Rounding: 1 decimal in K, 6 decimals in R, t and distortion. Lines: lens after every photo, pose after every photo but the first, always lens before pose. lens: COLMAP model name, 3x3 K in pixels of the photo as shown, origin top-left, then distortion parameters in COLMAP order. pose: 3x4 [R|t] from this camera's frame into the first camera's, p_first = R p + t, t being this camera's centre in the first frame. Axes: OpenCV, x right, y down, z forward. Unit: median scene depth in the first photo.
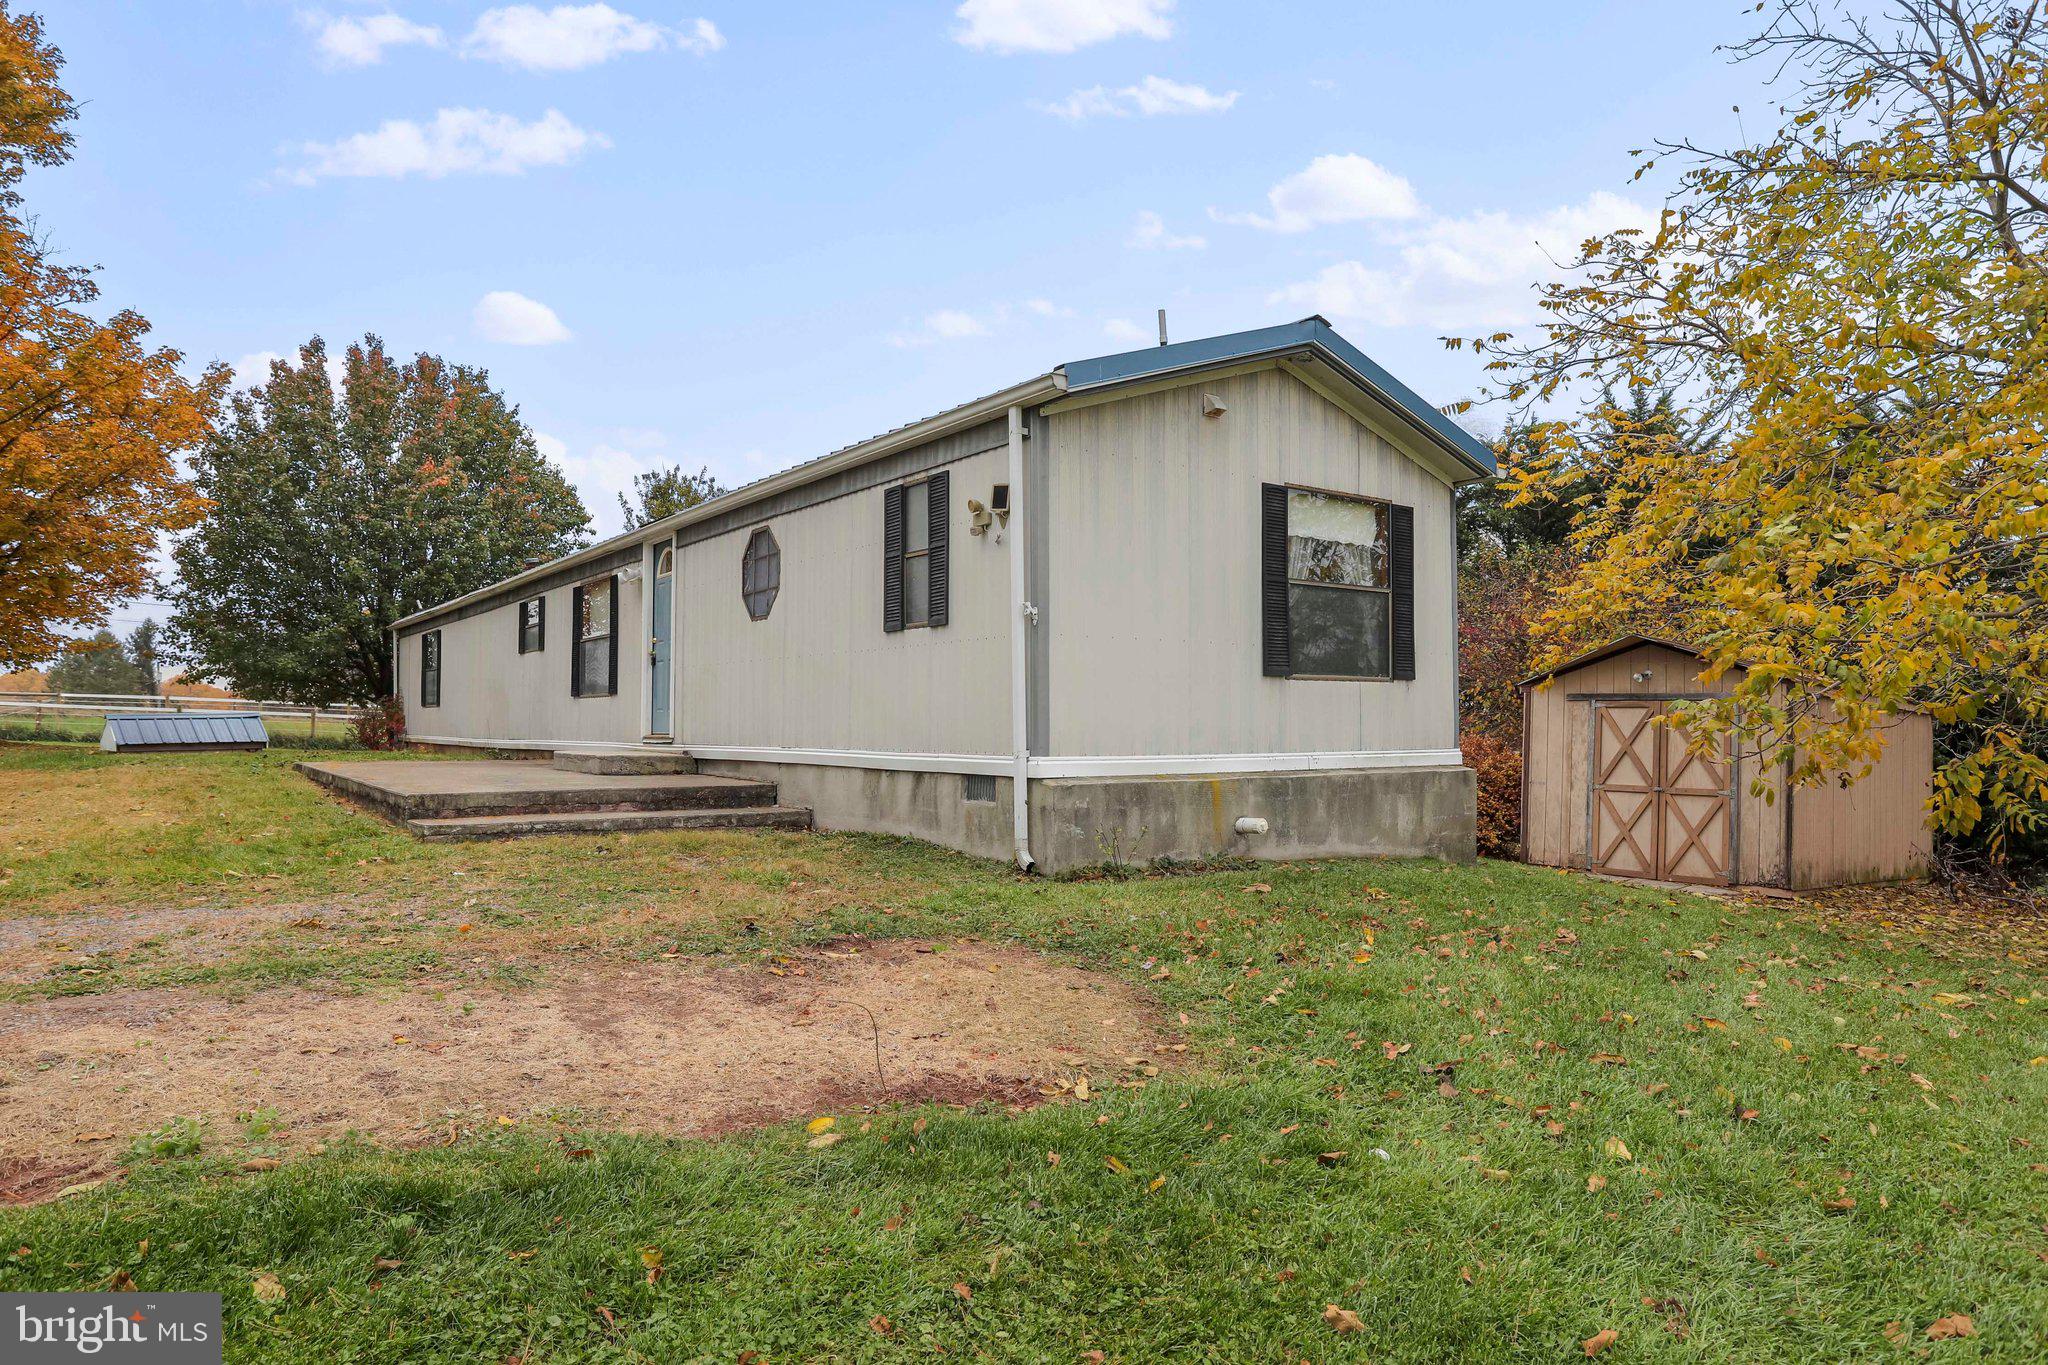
lens RADIAL K [[1285.4, 0, 1007.7], [0, 1285.4, 678.8], [0, 0, 1]] dist [-0.040092, -0.000128]
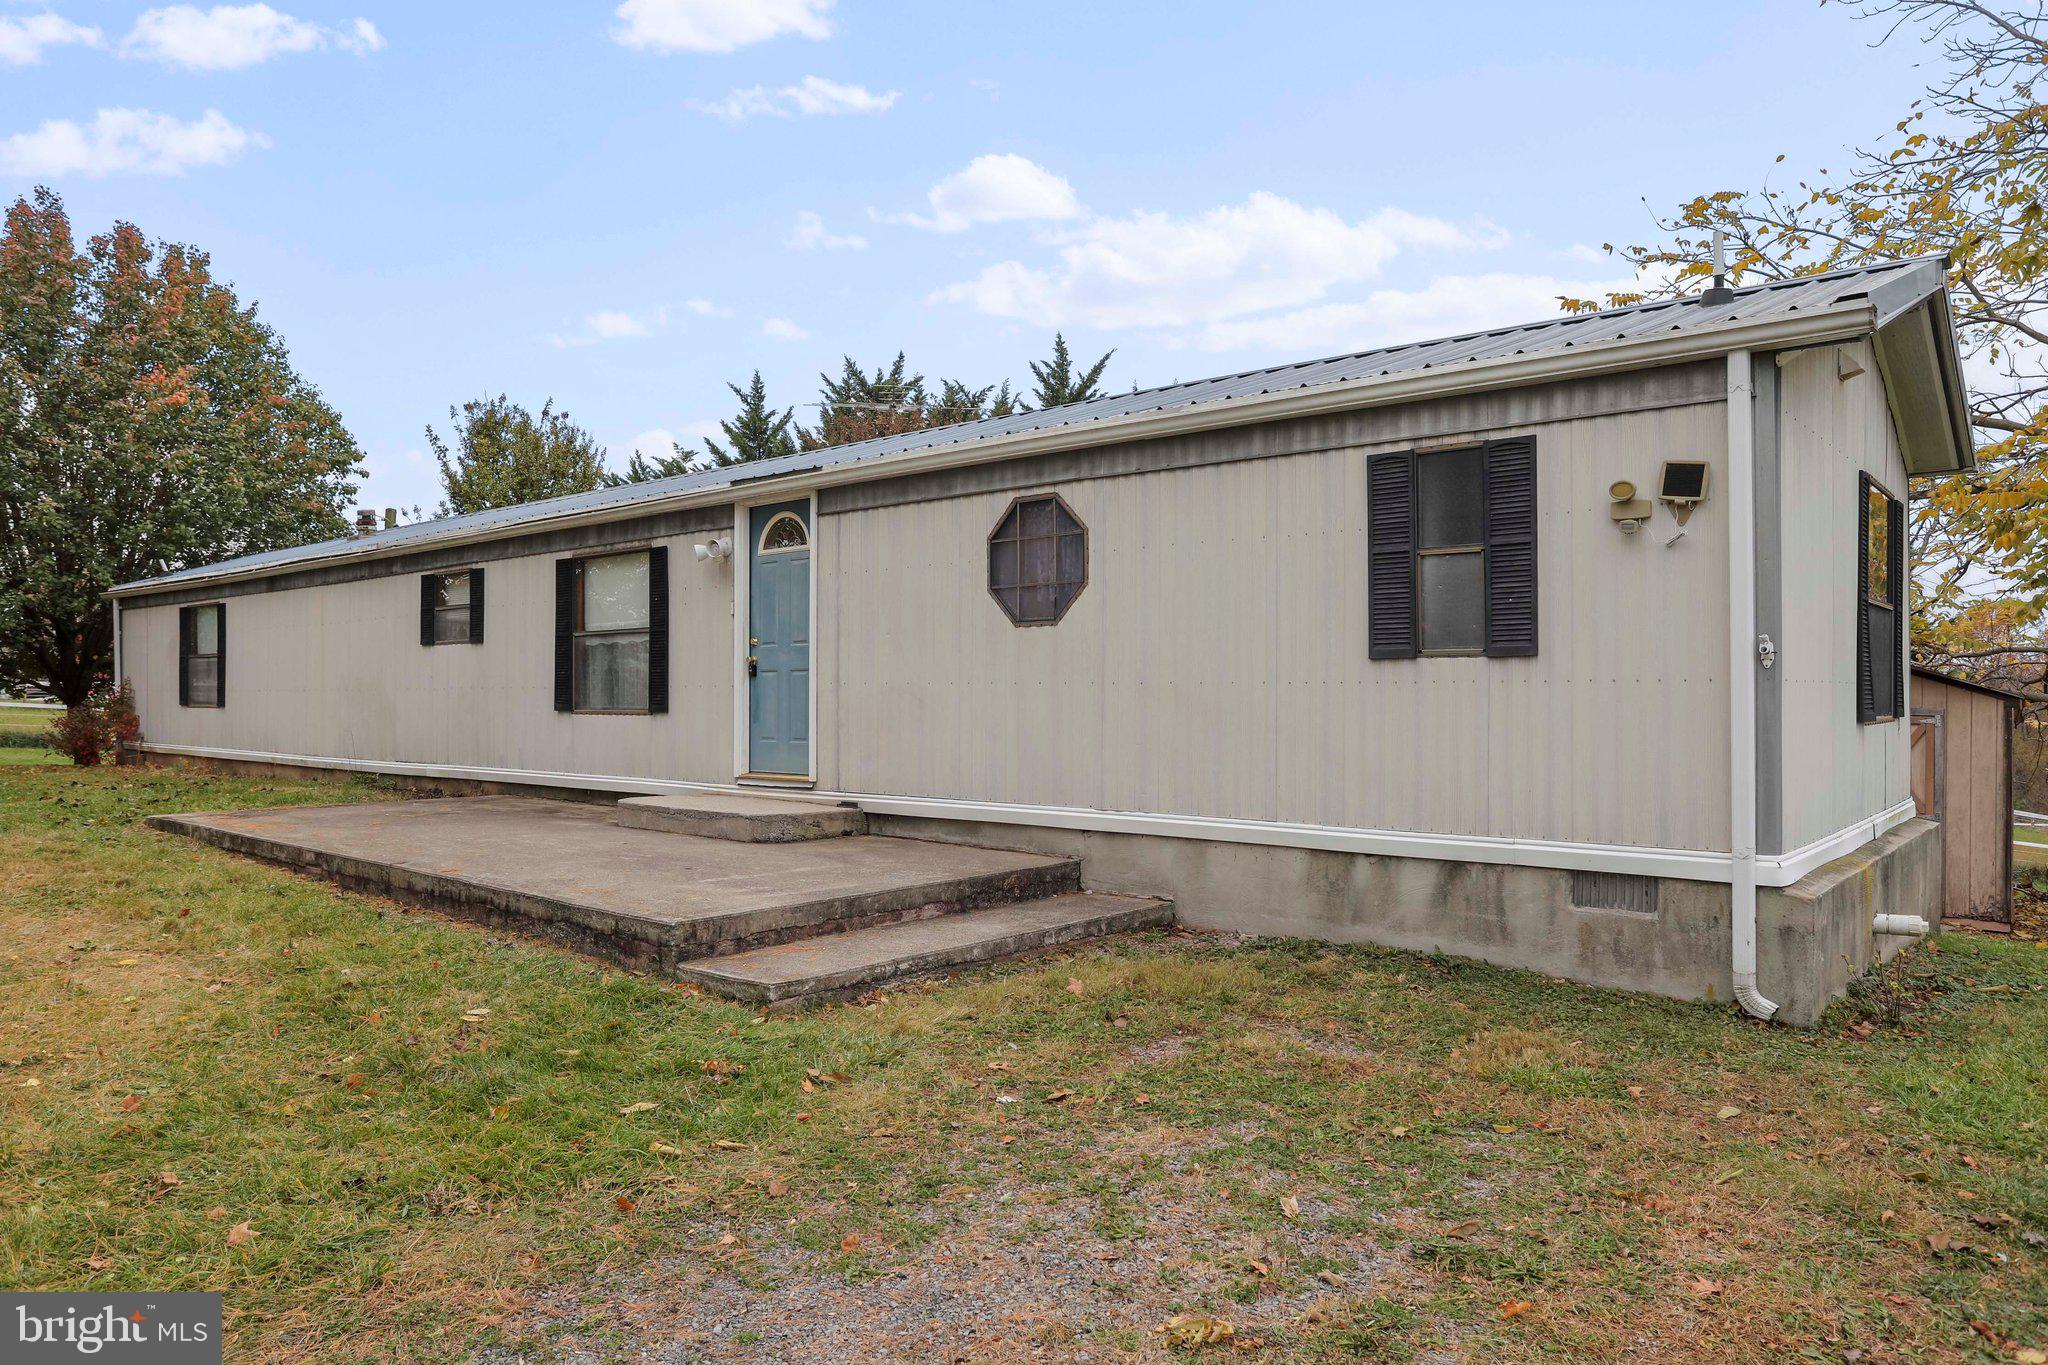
lens RADIAL K [[1357.7, 0, 1038.6], [0, 1357.7, 686.9], [0, 0, 1]] dist [-0.022433, 0.006485]
pose [[0.967355, 0.001019, 0.253423, -0.334377], [-0.008553, 0.999554, 0.028628, -0.029734], [-0.253281, -0.029861, 0.966932, 0.239508]]
